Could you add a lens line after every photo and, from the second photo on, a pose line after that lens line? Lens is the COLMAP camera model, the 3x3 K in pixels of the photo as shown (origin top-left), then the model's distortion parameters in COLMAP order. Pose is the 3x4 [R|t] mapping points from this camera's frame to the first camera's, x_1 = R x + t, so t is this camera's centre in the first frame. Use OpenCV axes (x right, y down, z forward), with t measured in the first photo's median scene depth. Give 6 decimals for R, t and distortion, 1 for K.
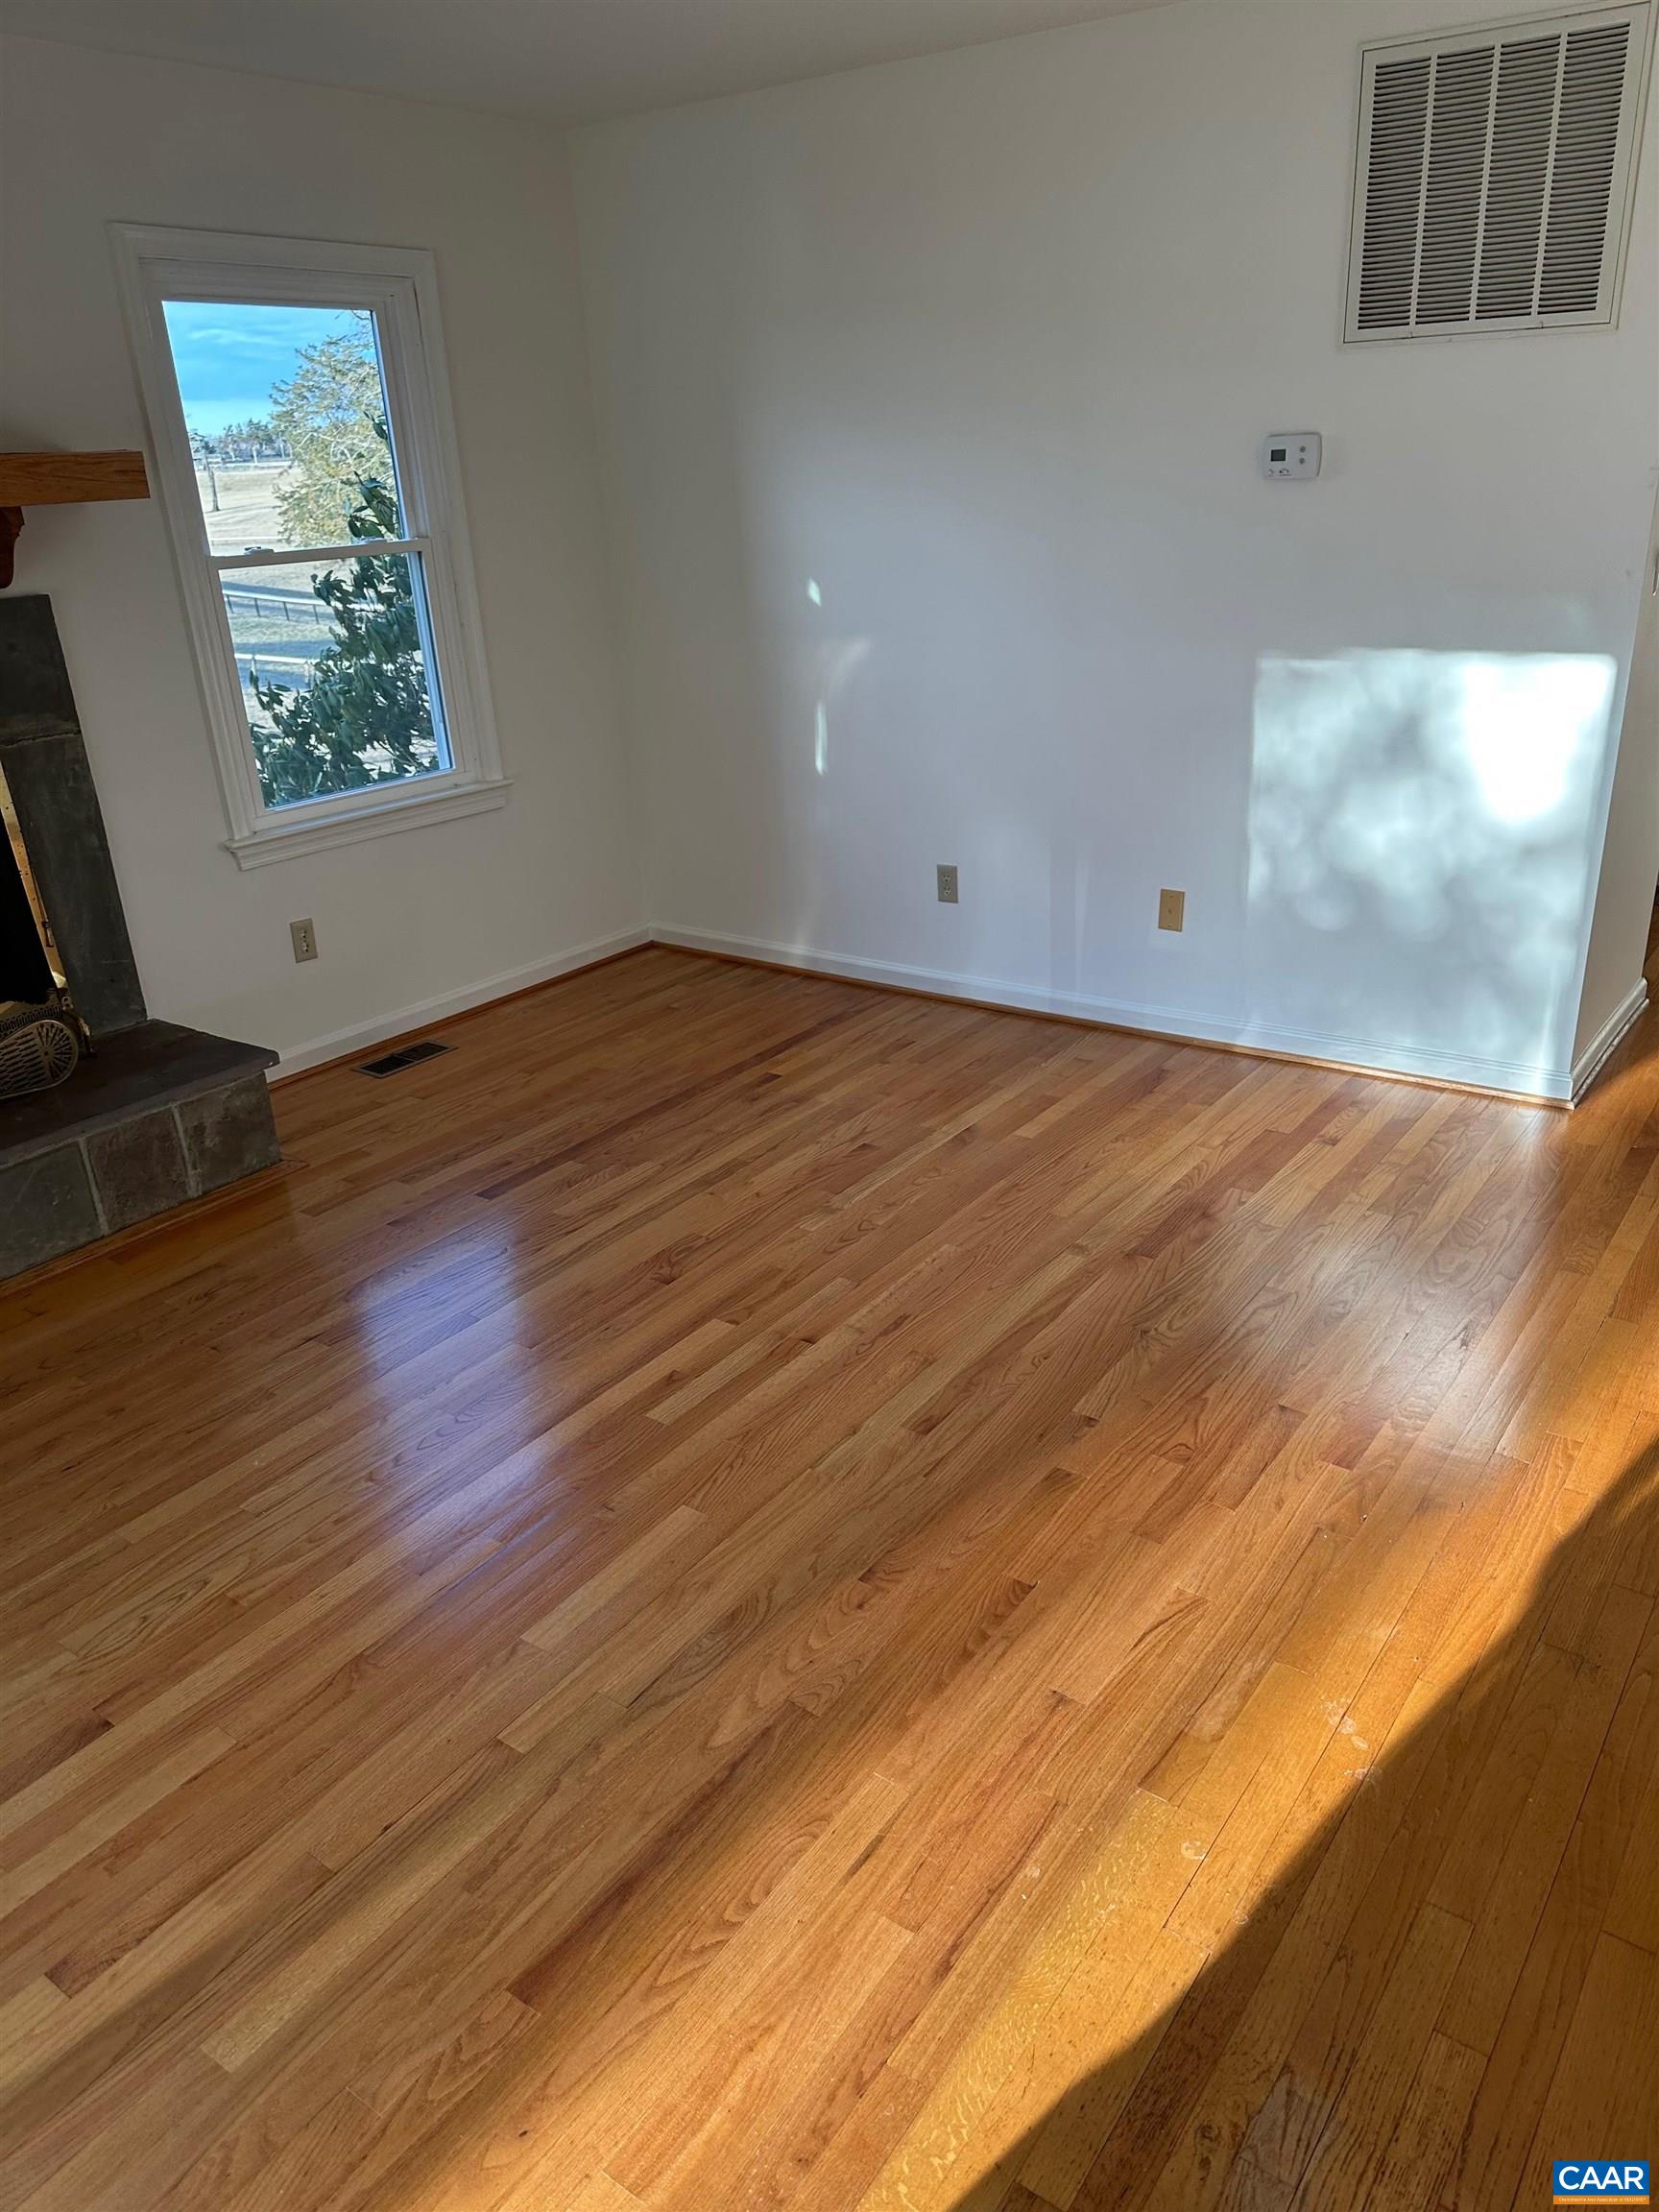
lens RADIAL K [[1571.8, 0, 829.5], [0, 1571.8, 1106.0], [0, 0, 1]] dist [0.005661, 0.001519]
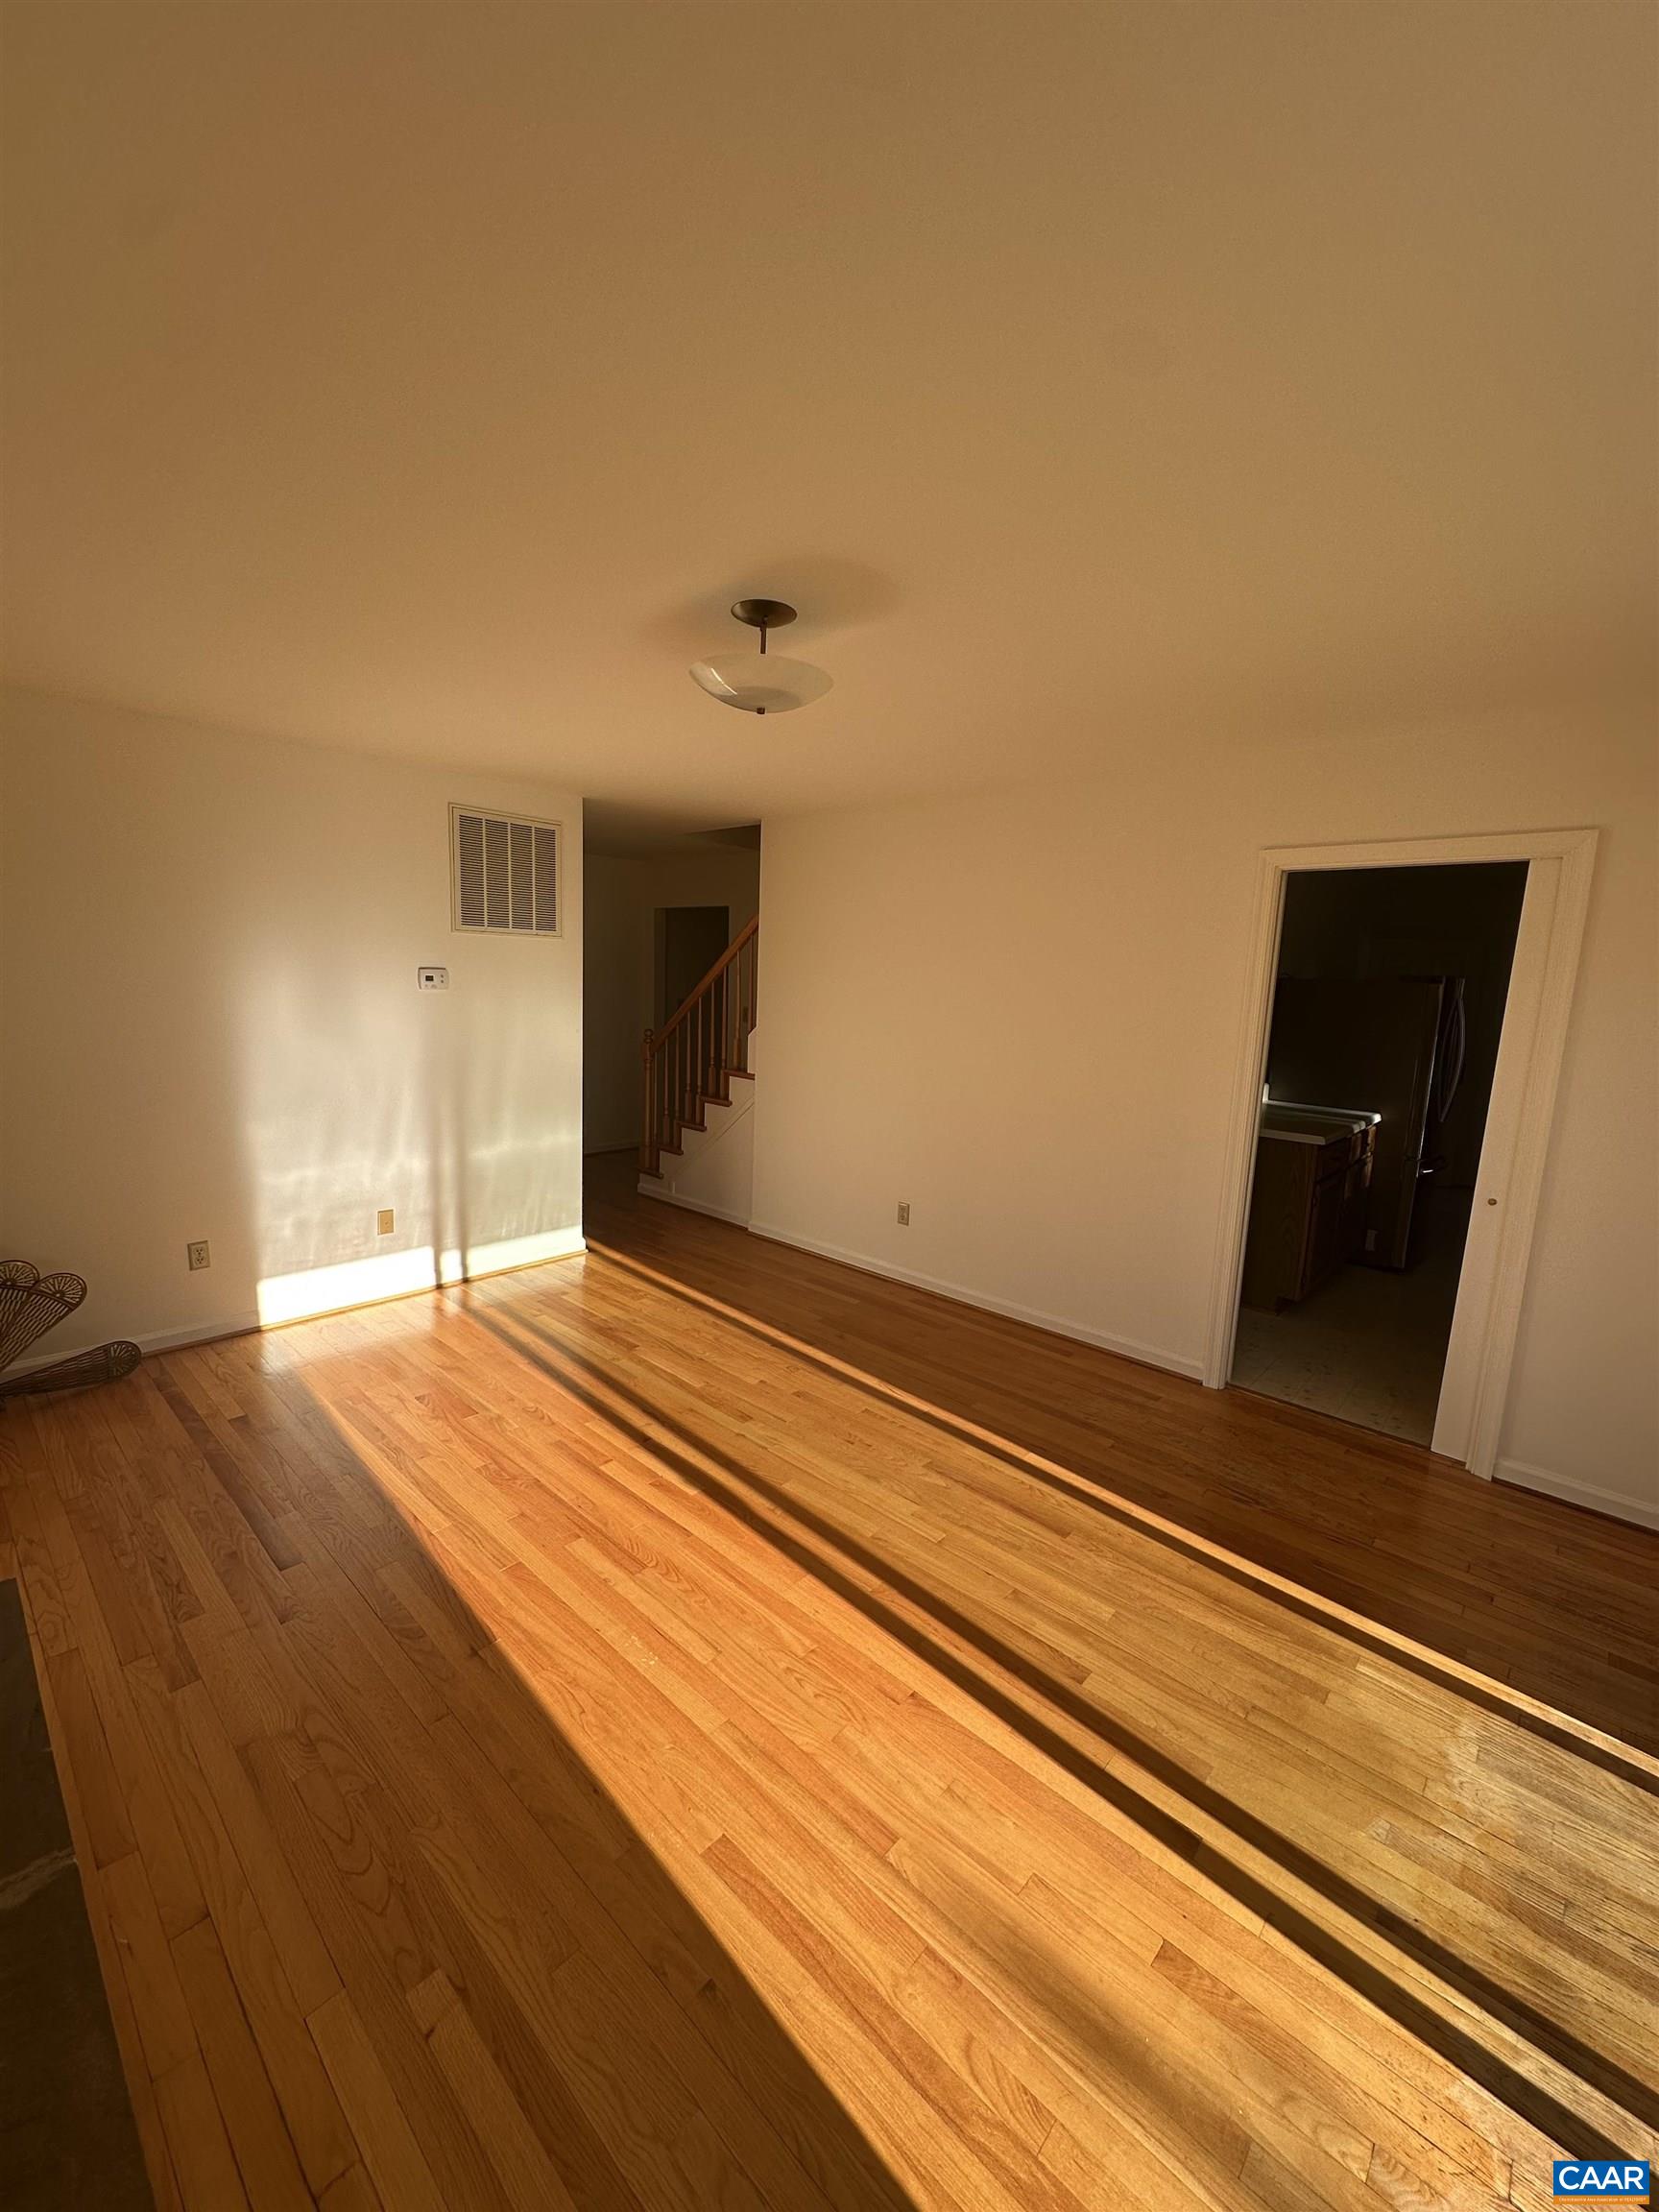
lens RADIAL K [[881.3, 0, 829.5], [0, 881.3, 1106.0], [0, 0, 1]] dist [0.000724, 0.000184]
pose [[0.110602, -0.099681, 0.988853, -0.807183], [0.334800, 0.940541, 0.057364, -0.168034], [-0.935776, 0.324724, 0.137399, 0.457058]]
